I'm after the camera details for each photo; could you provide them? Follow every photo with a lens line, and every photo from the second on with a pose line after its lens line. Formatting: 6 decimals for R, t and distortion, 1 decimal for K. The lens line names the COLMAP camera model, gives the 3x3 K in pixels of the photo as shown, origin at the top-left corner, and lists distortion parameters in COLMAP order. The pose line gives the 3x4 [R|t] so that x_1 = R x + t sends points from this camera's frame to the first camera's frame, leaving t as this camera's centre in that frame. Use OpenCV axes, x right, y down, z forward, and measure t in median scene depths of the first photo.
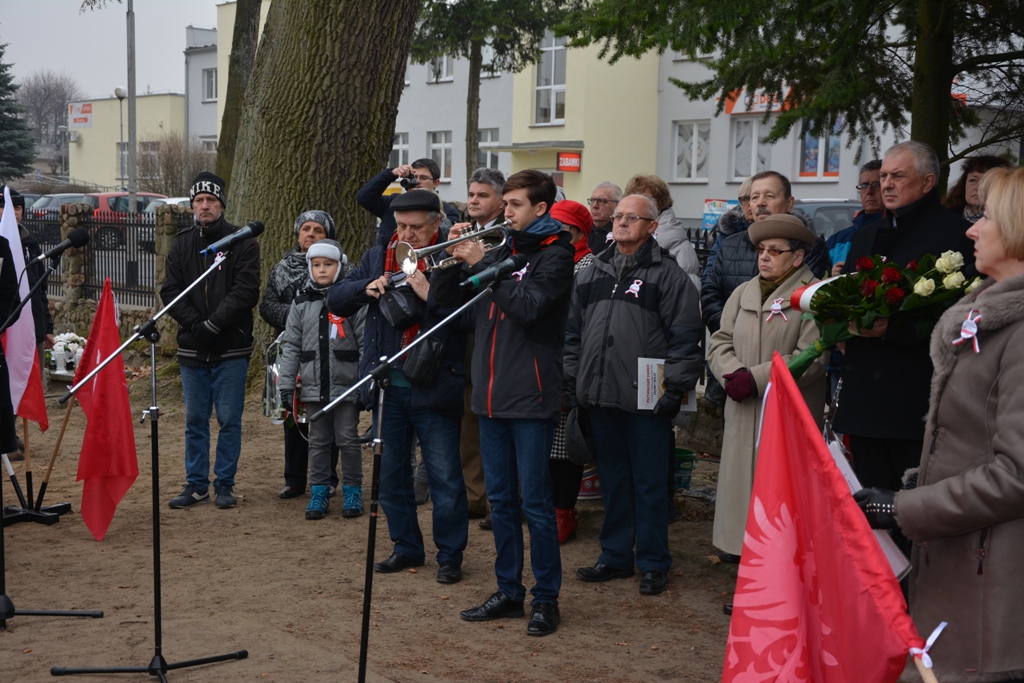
lens RADIAL K [[1780.7, 0, 519.2], [0, 1780.7, 317.6], [0, 0, 1]] dist [0.332988, 0.000000]
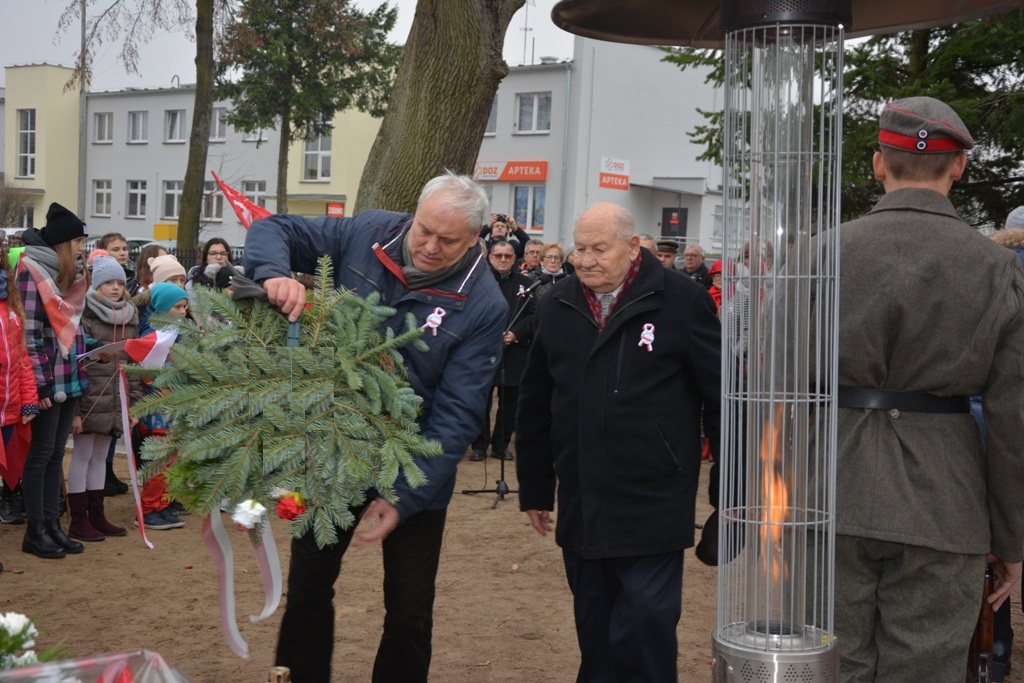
lens RADIAL K [[1435.3, 0, 495.7], [0, 1435.3, 346.9], [0, 0, 1]] dist [0.199800, 0.000000]
pose [[0.972752, 0.012236, 0.231526, -0.332136], [-0.014713, 0.999851, 0.008977, 0.005312], [-0.231381, -0.012139, 0.972787, -0.189260]]
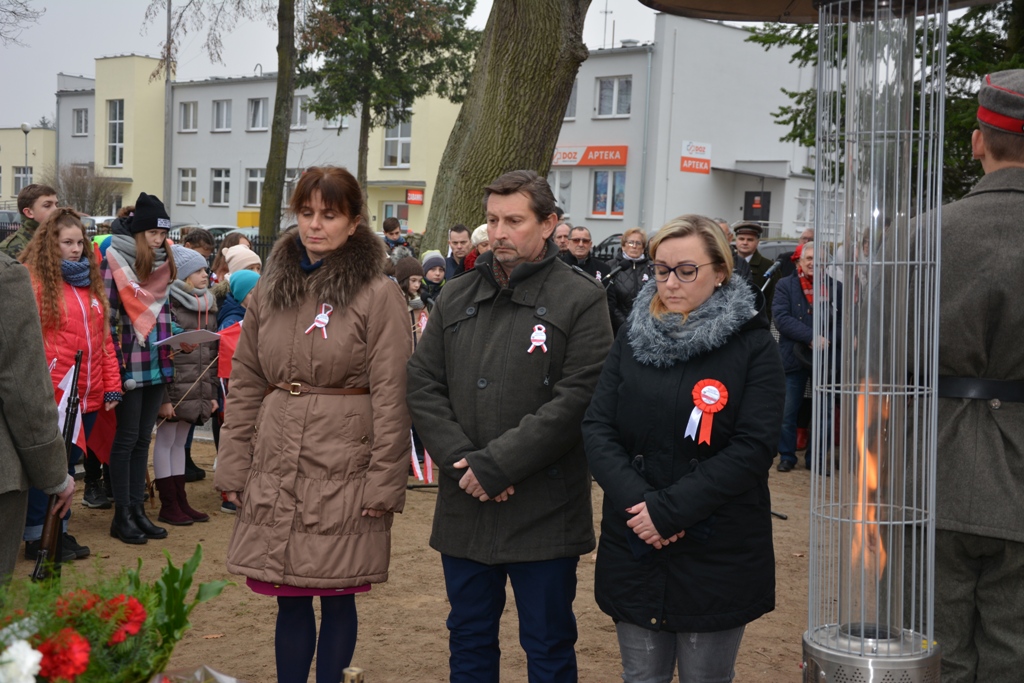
lens RADIAL K [[1435.3, 0, 501.7], [0, 1435.3, 347.6], [0, 0, 1]] dist [0.199800, 0.000000]
pose [[0.983287, 0.009578, 0.181810, -0.330563], [-0.013458, 0.999707, 0.020115, 0.004780], [-0.181564, -0.022226, 0.983128, -0.182507]]
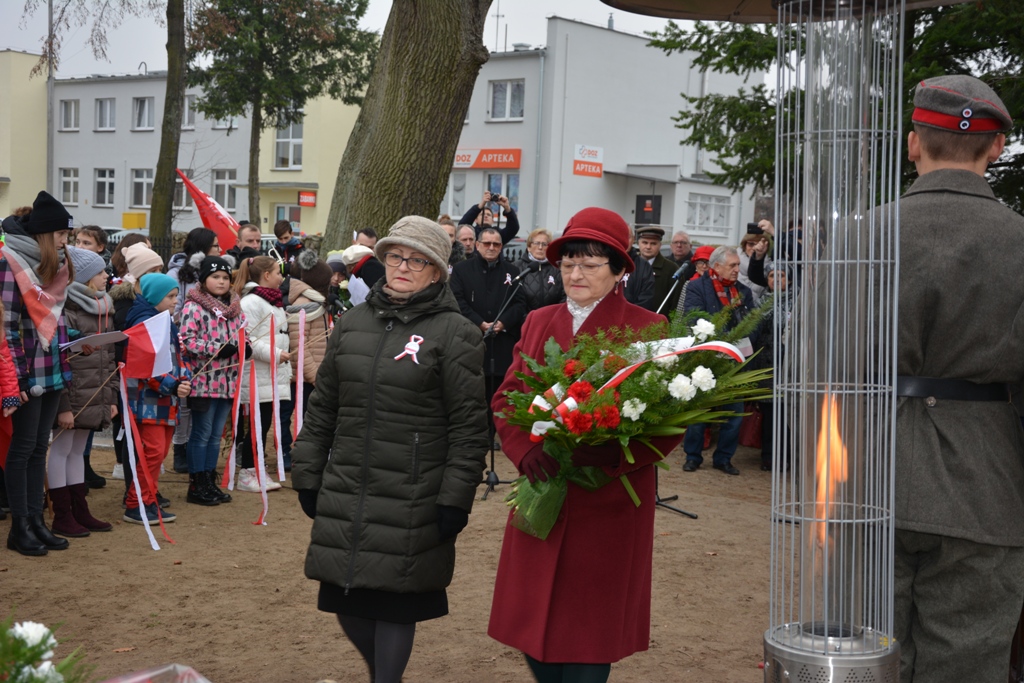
lens RADIAL K [[1435.3, 0, 500.8], [0, 1435.3, 346.9], [0, 0, 1]] dist [0.199800, 0.000000]
pose [[0.966903, 0.004690, 0.255100, -0.339218], [-0.009277, 0.999816, 0.016784, 0.005266], [-0.254974, -0.018595, 0.966769, -0.176832]]
